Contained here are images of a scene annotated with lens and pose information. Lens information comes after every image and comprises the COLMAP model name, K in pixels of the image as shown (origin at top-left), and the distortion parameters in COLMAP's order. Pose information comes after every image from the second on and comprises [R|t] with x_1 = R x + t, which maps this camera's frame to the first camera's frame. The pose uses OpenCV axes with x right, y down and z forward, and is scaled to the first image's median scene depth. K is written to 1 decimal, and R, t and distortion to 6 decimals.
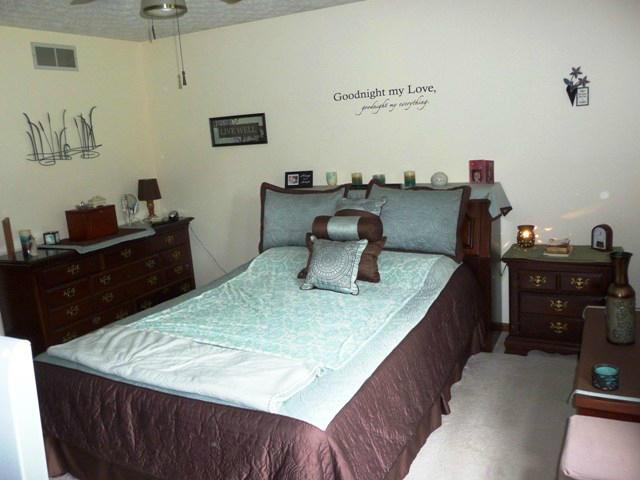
lens RADIAL K [[563.9, 0, 313.5], [0, 563.9, 240.0], [0, 0, 1]] dist [-0.045992, 0.045054]
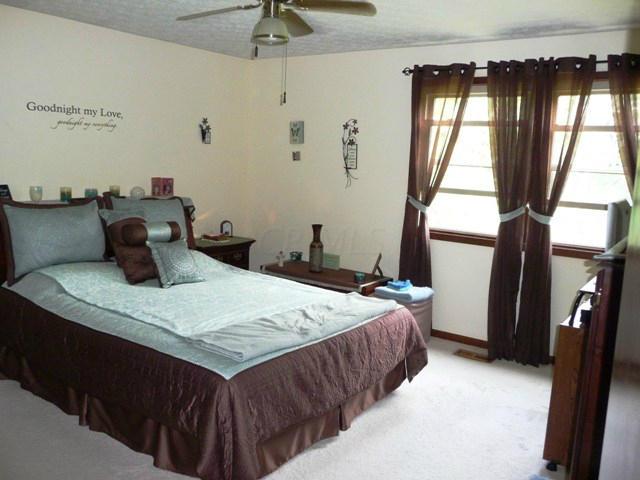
lens RADIAL K [[563.9, 0, 313.5], [0, 563.9, 240.0], [0, 0, 1]] dist [-0.045992, 0.045054]
pose [[0.130579, -0.069898, 0.988971, -0.899964], [0.142875, 0.988426, 0.050995, -0.016154], [-0.981089, 0.134641, 0.139054, 0.478833]]
